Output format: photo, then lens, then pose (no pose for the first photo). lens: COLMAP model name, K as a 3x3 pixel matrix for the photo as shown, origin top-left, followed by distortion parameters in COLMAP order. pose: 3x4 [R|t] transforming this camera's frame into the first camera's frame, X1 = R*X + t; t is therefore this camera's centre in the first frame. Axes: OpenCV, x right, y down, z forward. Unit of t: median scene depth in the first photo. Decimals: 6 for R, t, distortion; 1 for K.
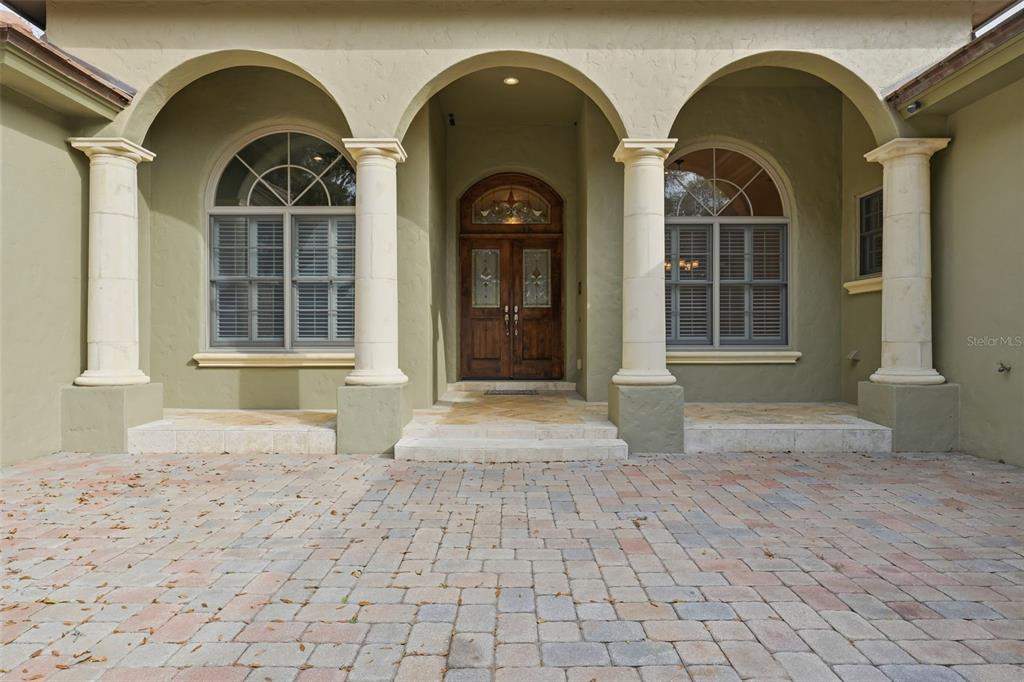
lens RADIAL K [[410.5, 0, 510.9], [0, 410.5, 336.7], [0, 0, 1]] dist [-0.001879, 0.000048]
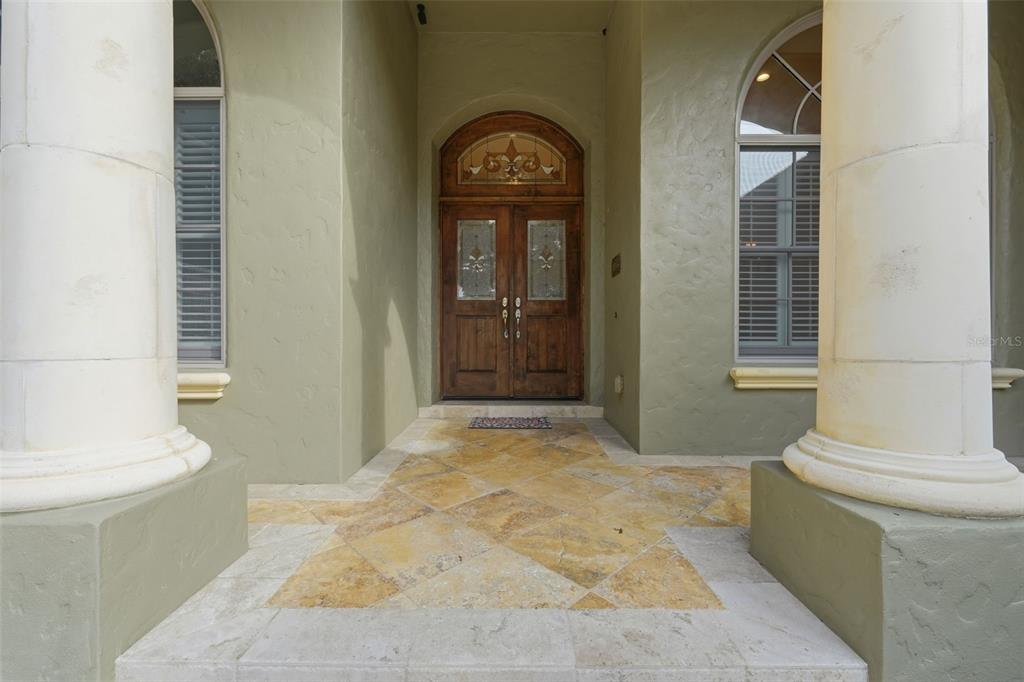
lens RADIAL K [[410.5, 0, 510.9], [0, 410.5, 336.7], [0, 0, 1]] dist [-0.001879, 0.000048]
pose [[0.999964, 0.002887, -0.008020, 0.006254], [-0.002957, 0.999957, -0.008838, -0.000321], [0.007994, 0.008862, 0.999929, 0.280319]]
